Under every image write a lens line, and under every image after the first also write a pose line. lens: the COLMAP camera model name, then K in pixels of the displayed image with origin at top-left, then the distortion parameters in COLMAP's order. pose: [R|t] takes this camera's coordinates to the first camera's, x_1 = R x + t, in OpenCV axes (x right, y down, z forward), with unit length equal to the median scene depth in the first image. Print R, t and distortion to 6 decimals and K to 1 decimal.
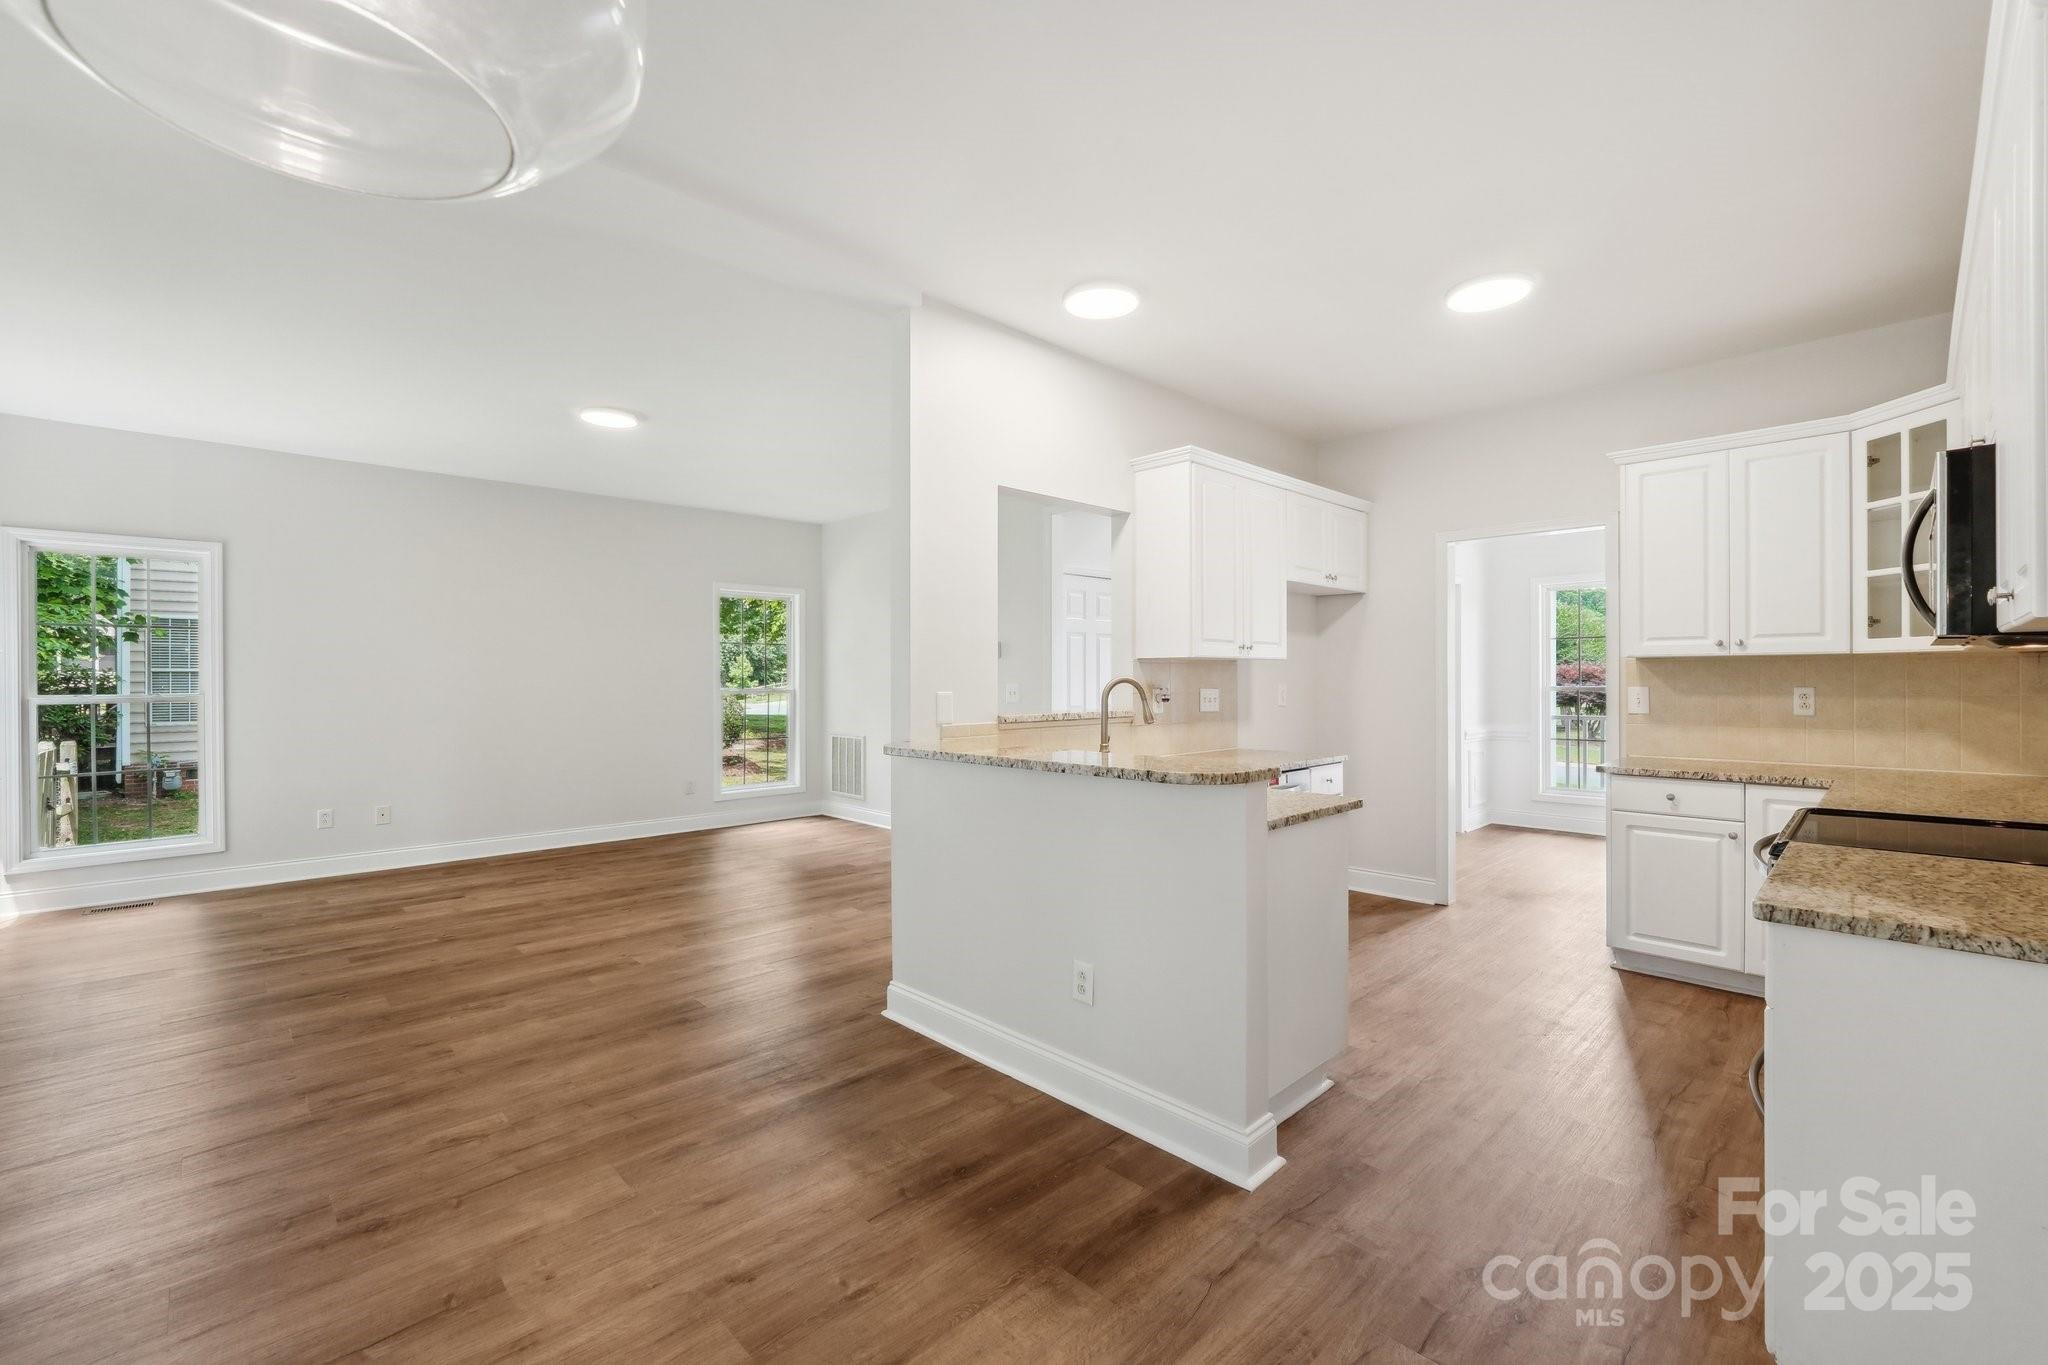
lens RADIAL K [[864.9, 0, 1045.0], [0, 864.9, 681.9], [0, 0, 1]] dist [-0.007566, 0.000900]
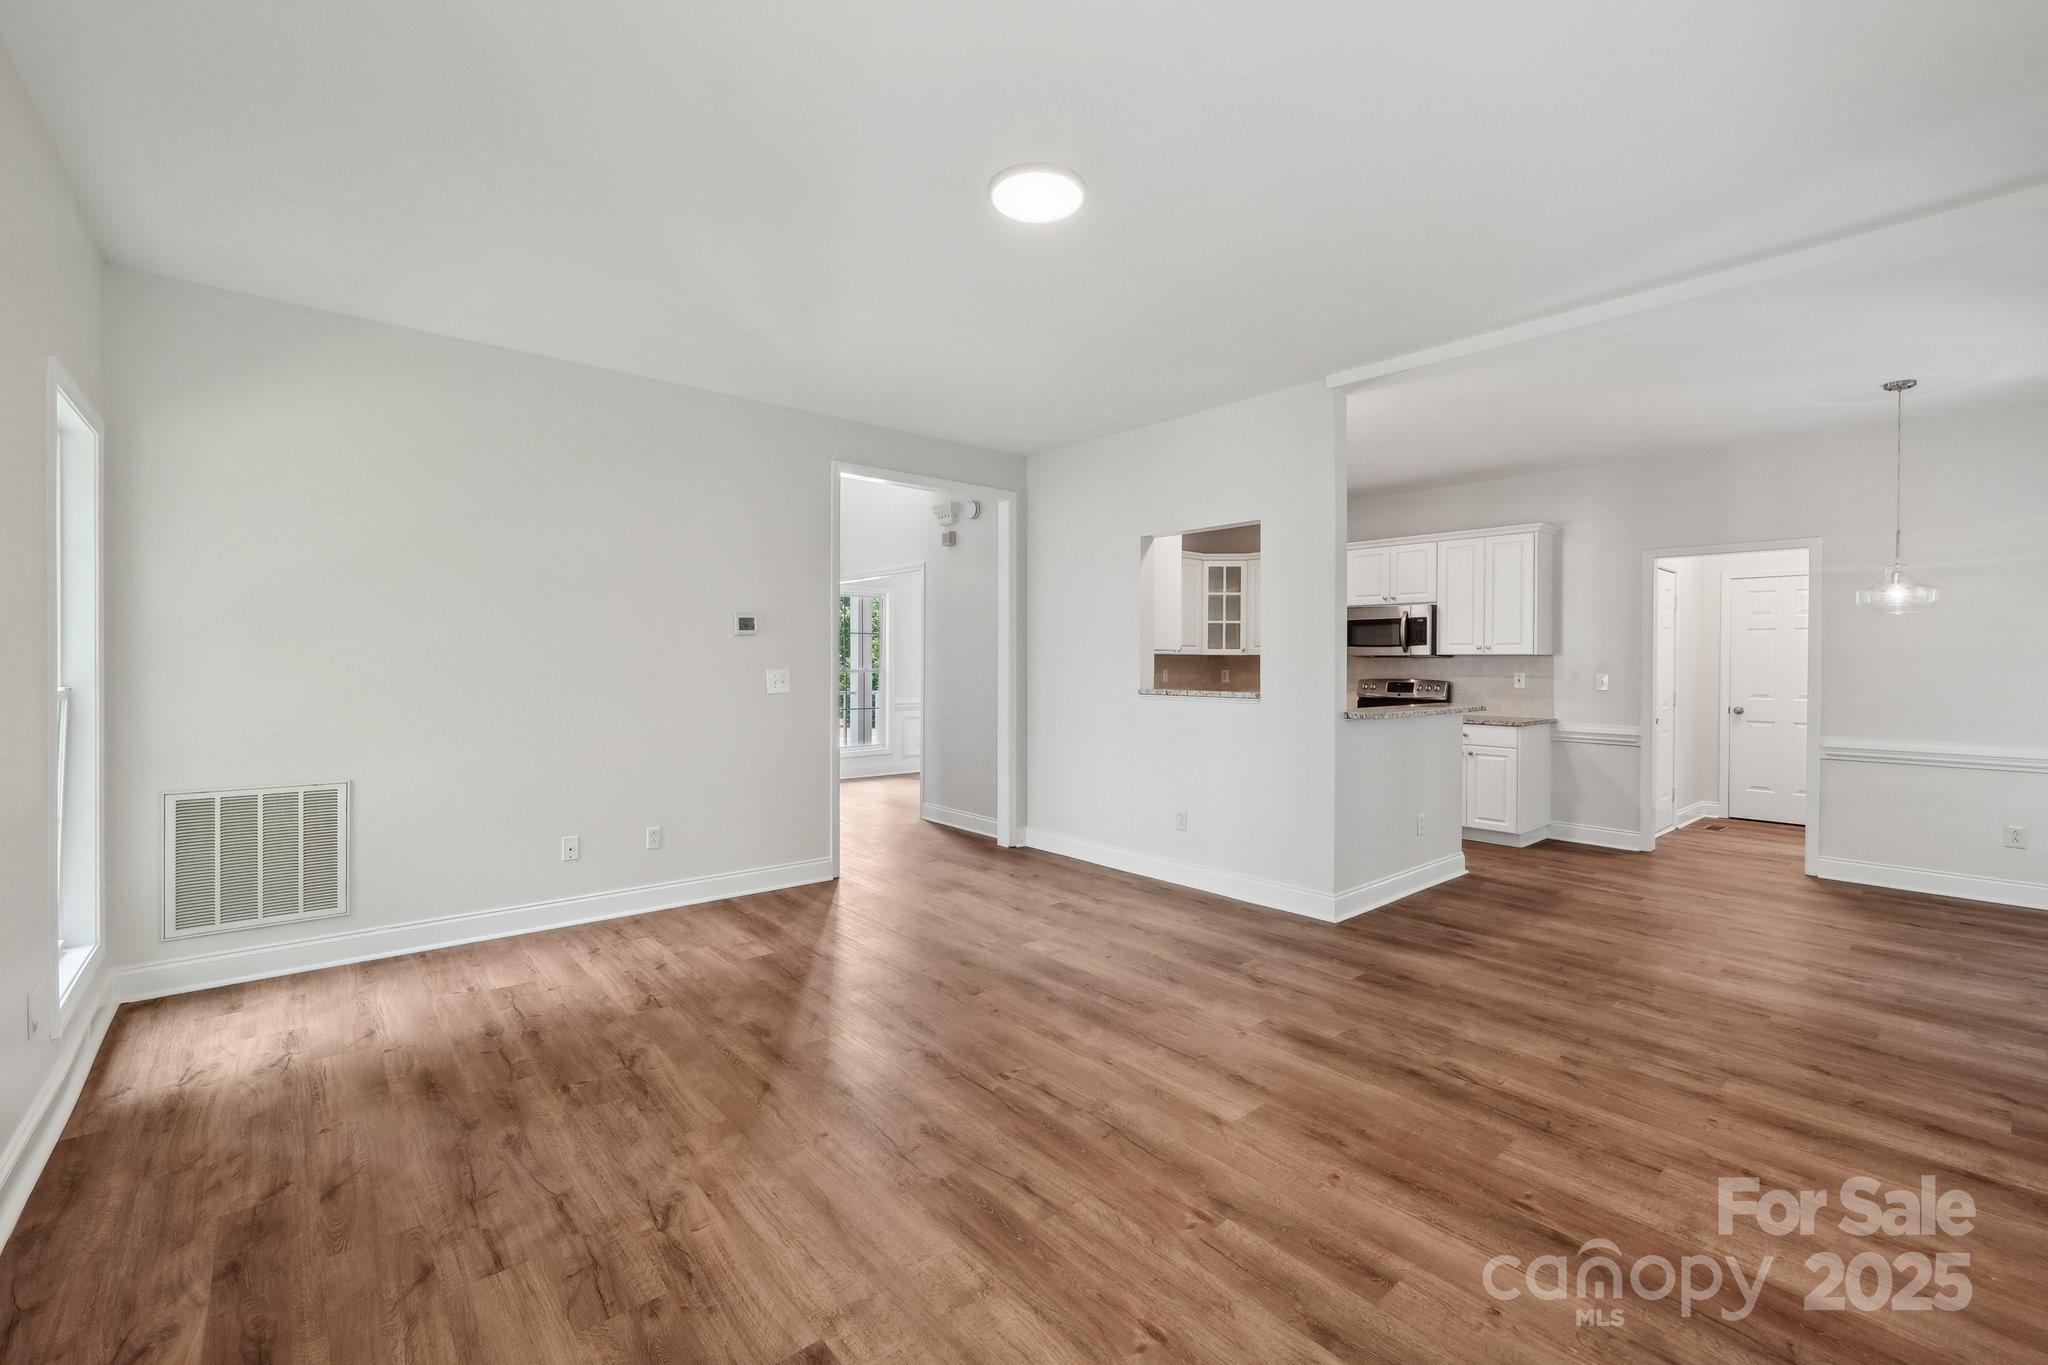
lens RADIAL K [[864.9, 0, 1029.3], [0, 864.9, 669.9], [0, 0, 1]] dist [-0.007566, 0.000900]
pose [[0.056118, -0.003785, 0.998417, -1.453901], [-0.001396, 0.999992, 0.003870, 0.000328], [-0.998423, -0.001611, 0.056113, 1.337013]]
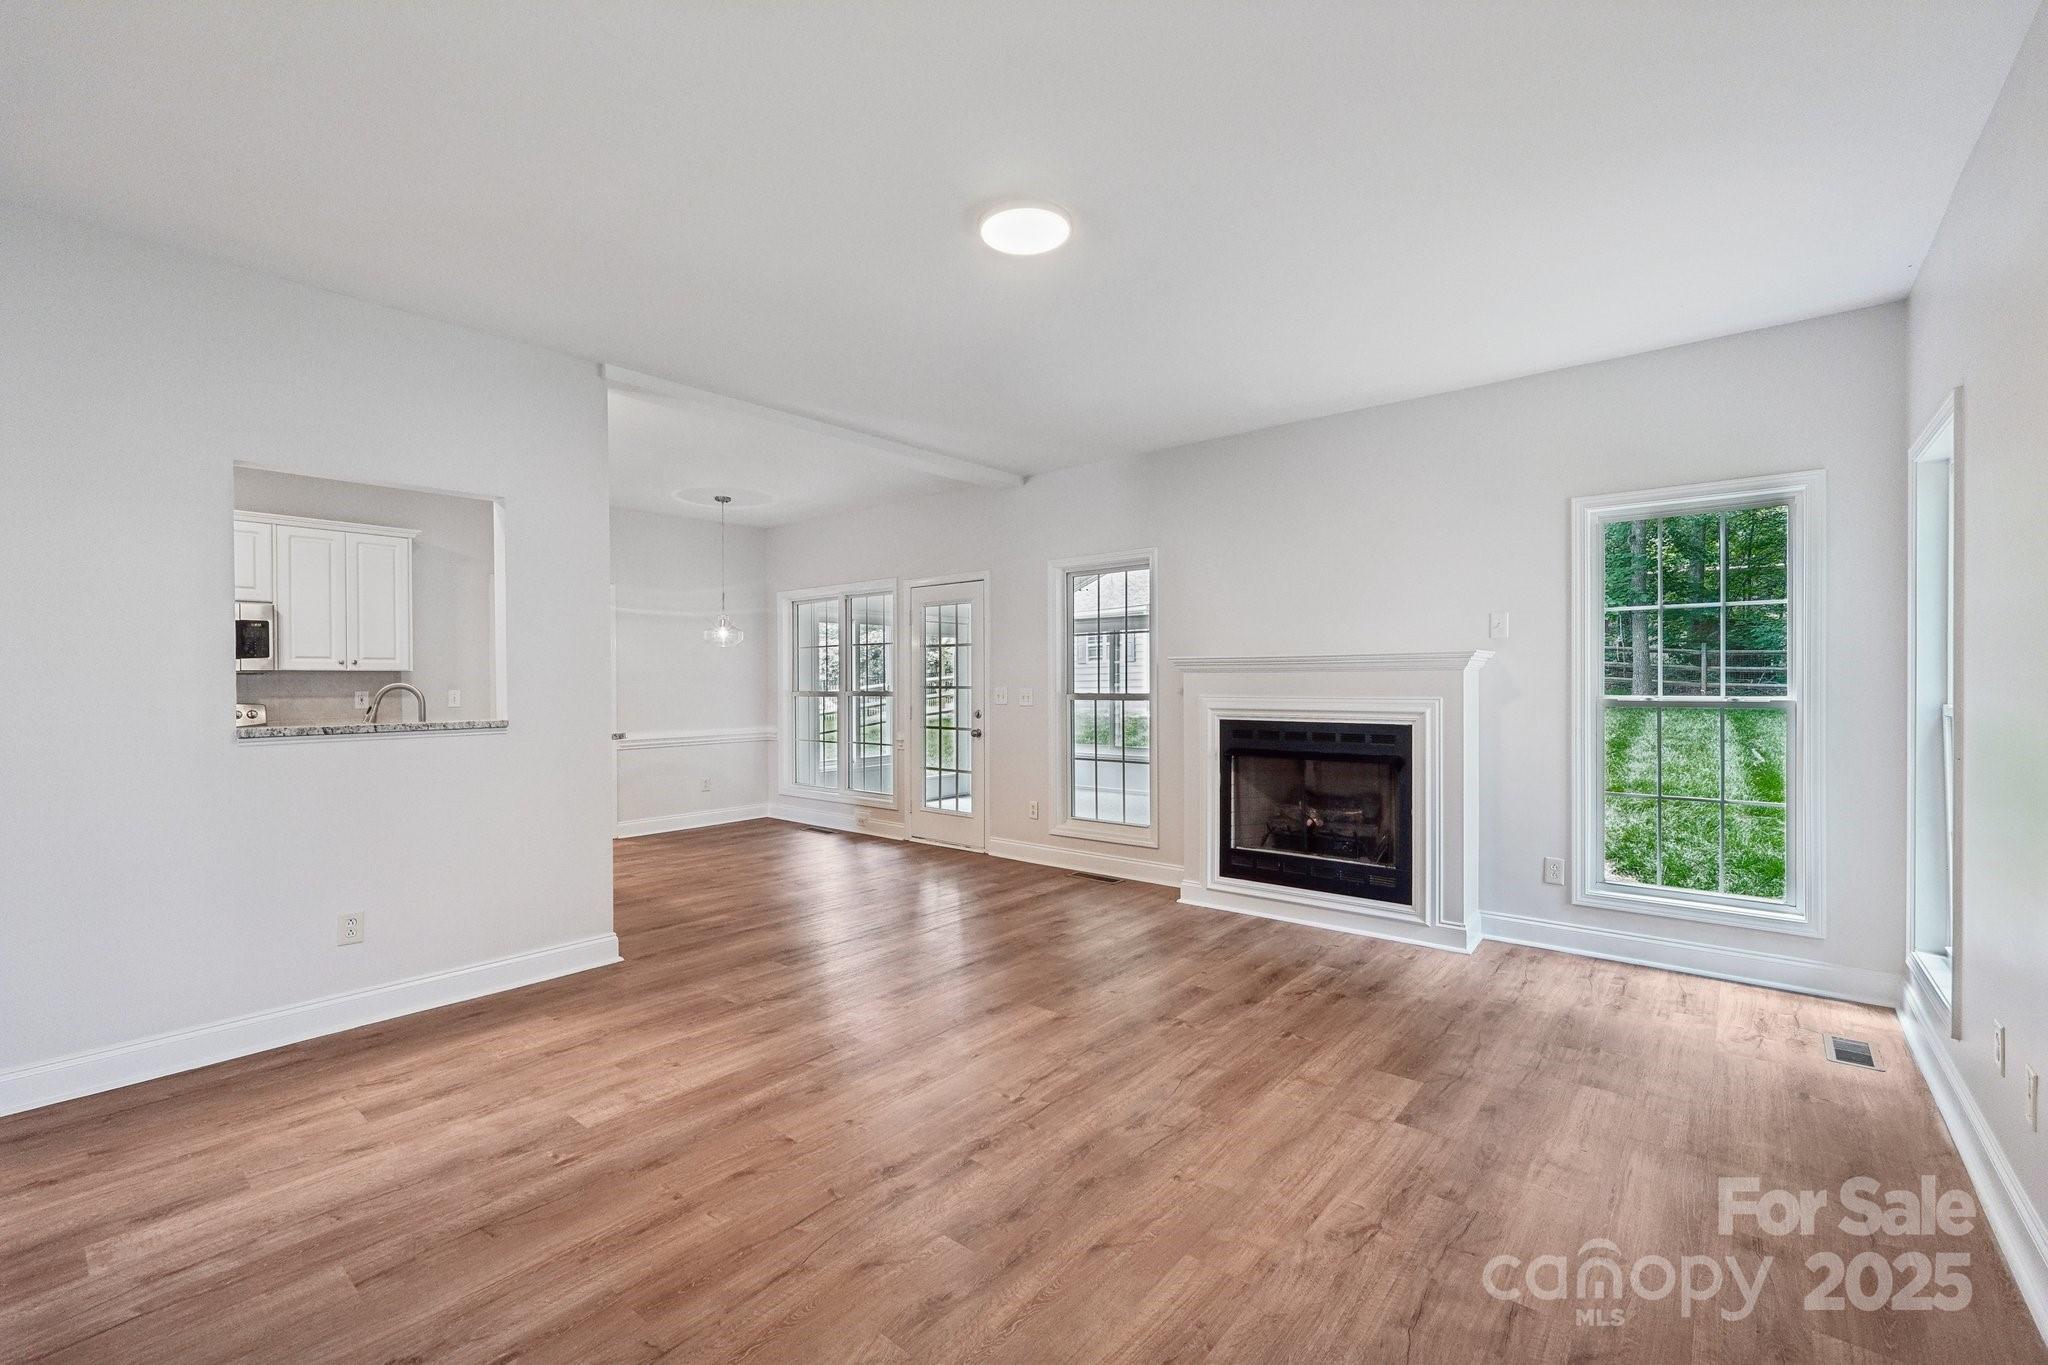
lens RADIAL K [[864.9, 0, 1026.0], [0, 864.9, 687.8], [0, 0, 1]] dist [-0.007566, 0.000900]
pose [[-0.994682, 0.009222, -0.102576, -0.610112], [0.007943, 0.999886, 0.012878, -0.005361], [0.102683, 0.011995, -0.994642, 2.162026]]
